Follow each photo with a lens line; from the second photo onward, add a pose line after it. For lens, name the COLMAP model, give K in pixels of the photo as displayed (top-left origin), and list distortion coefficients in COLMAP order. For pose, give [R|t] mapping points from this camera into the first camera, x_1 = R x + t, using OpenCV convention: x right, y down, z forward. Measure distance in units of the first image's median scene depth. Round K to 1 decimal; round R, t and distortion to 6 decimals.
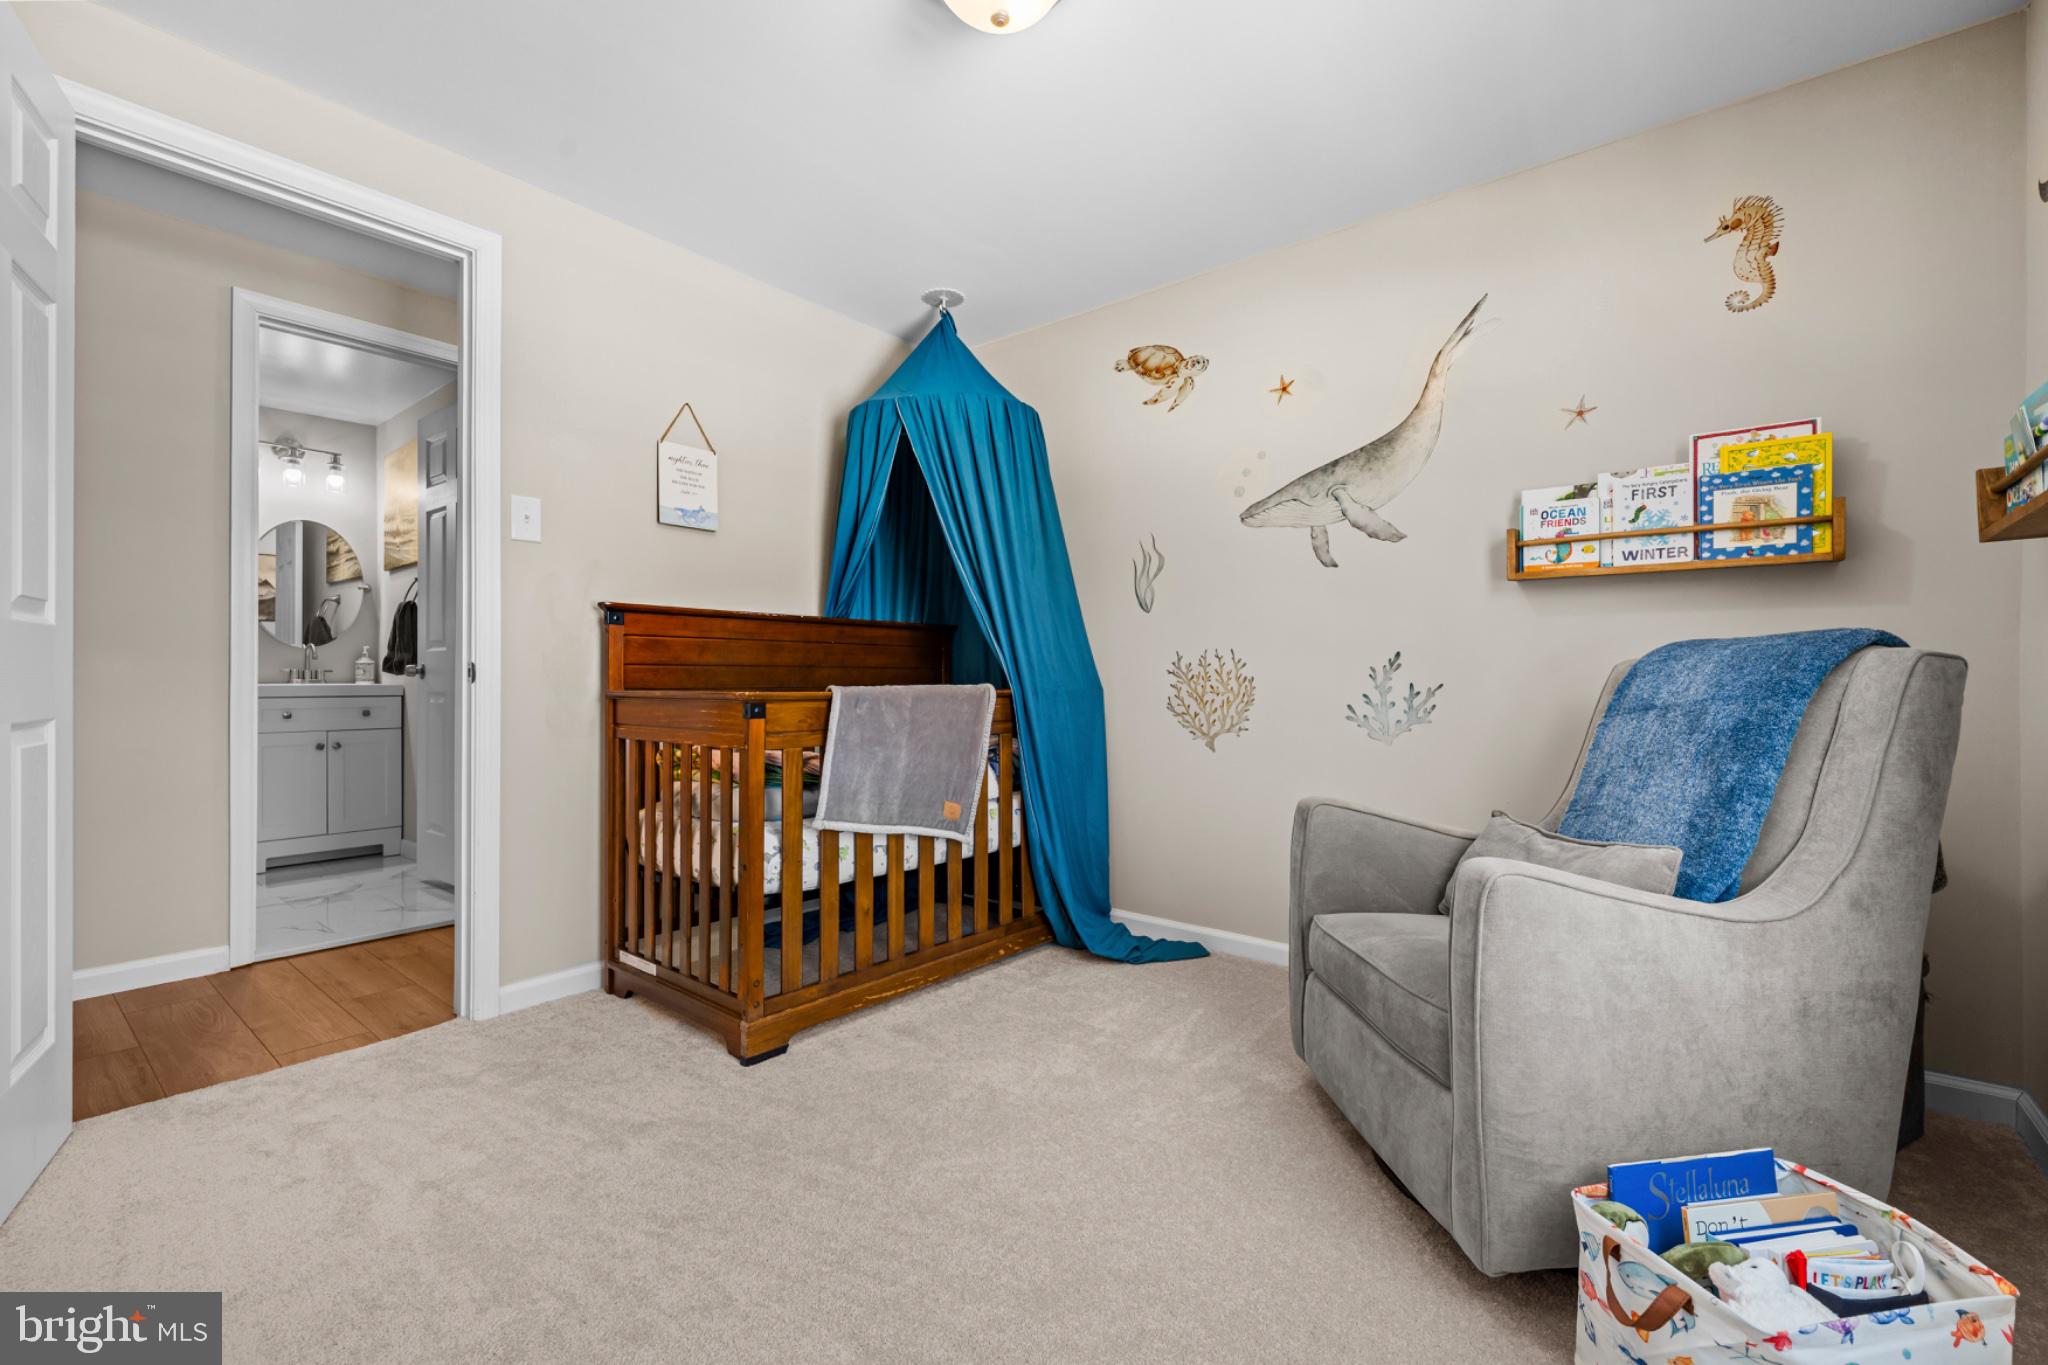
lens RADIAL K [[935.2, 0, 1024.5], [0, 935.2, 671.9], [0, 0, 1]] dist [0.000334, 0.000066]
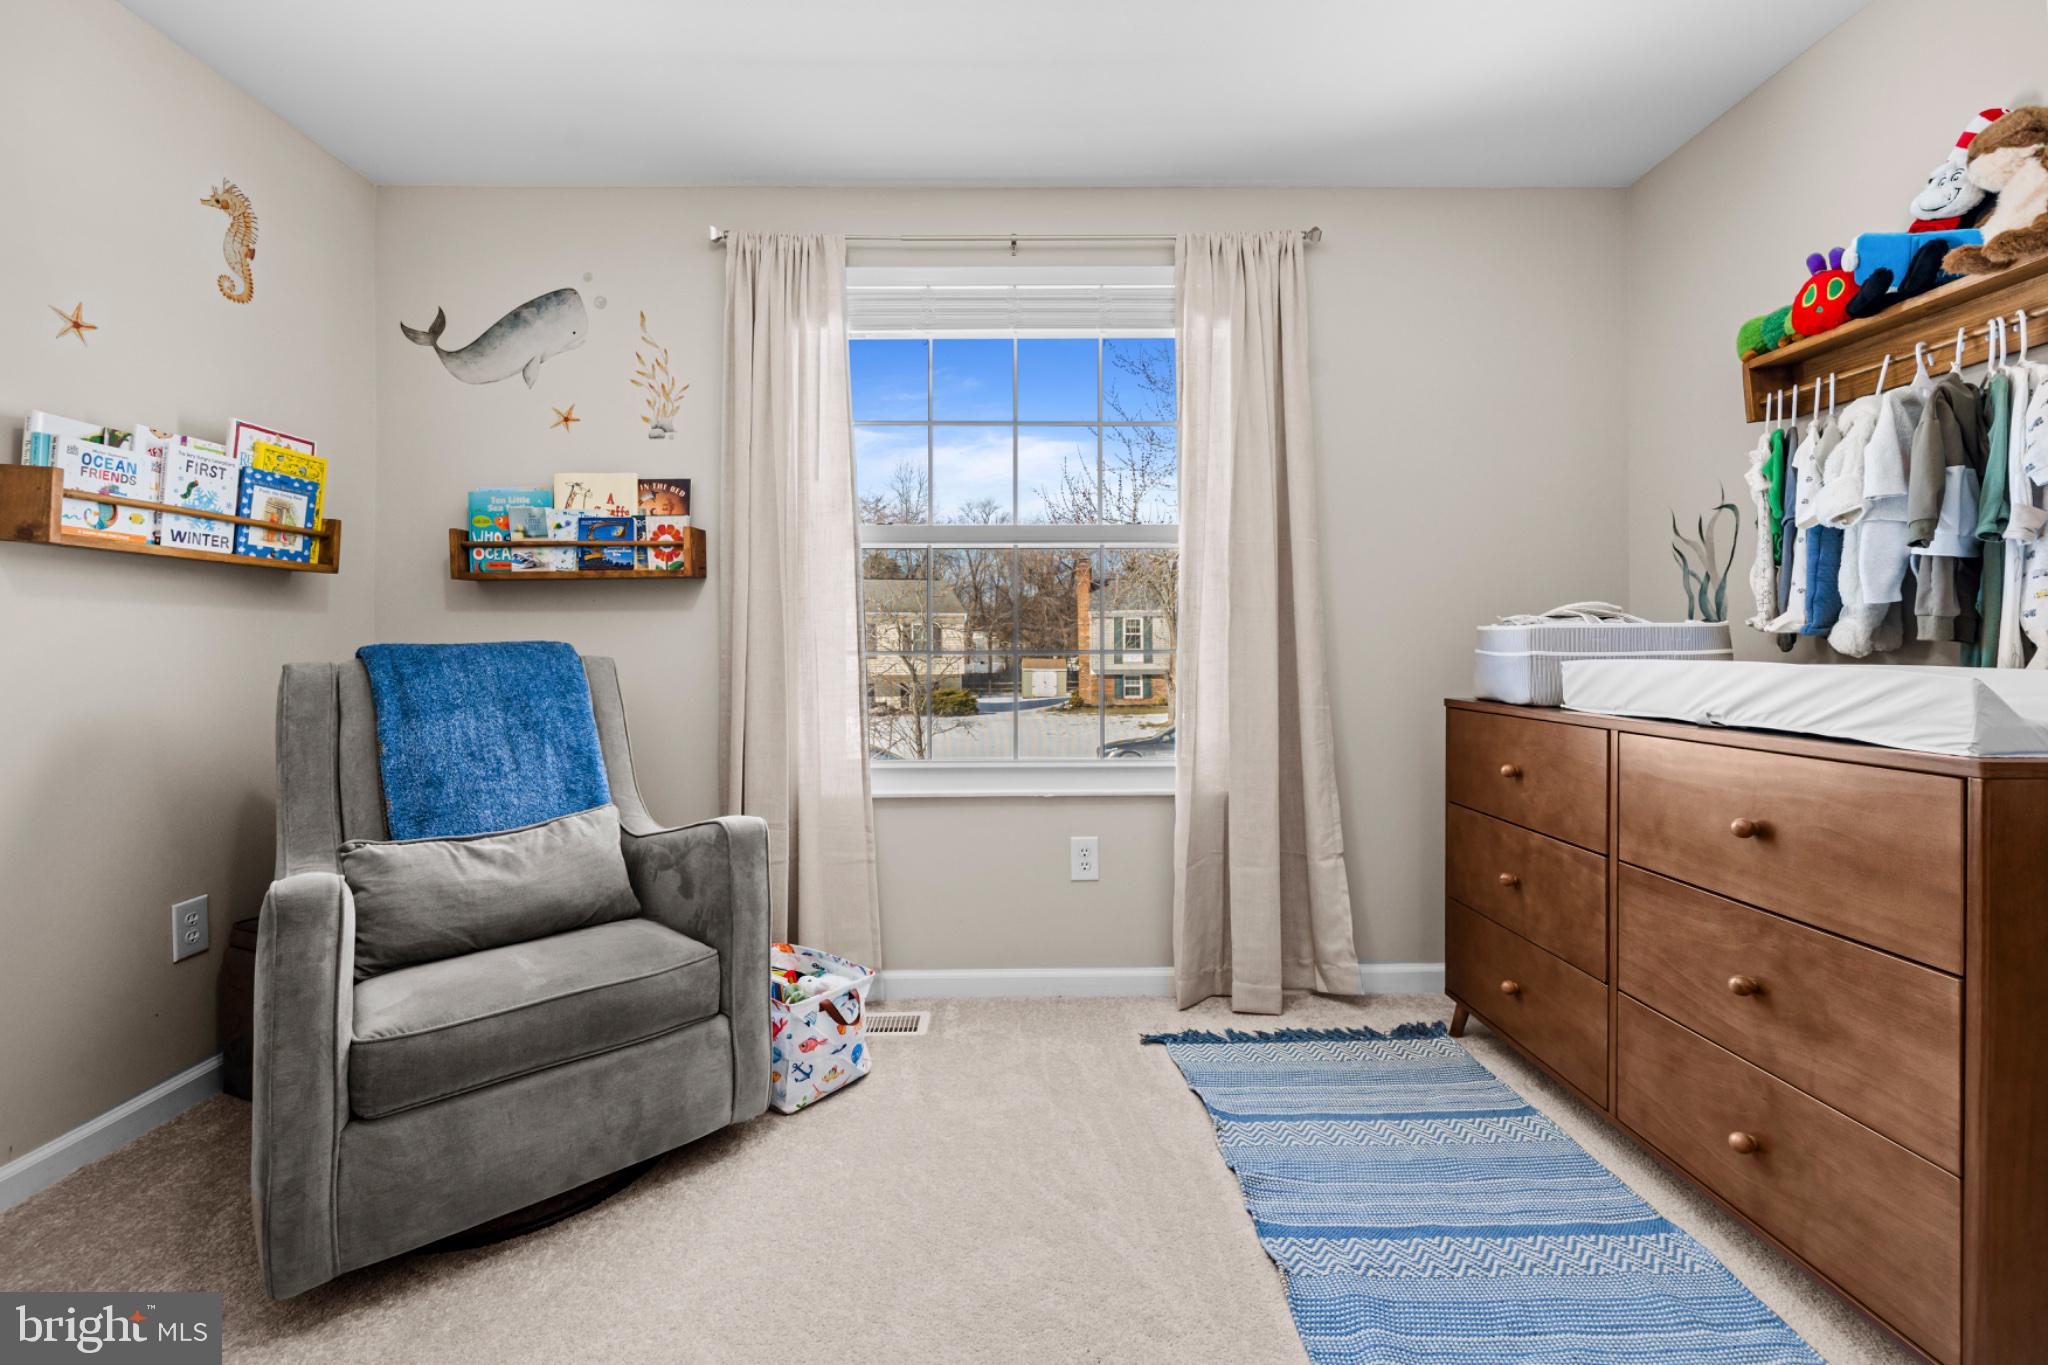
lens RADIAL K [[867.7, 0, 1024.3], [0, 867.7, 662.8], [0, 0, 1]] dist [0.002392, 0.000343]
pose [[-0.671465, -0.010560, 0.740961, -0.455659], [0.004683, 0.999818, 0.018493, -0.023174], [-0.741021, 0.015888, -0.671293, 1.006044]]
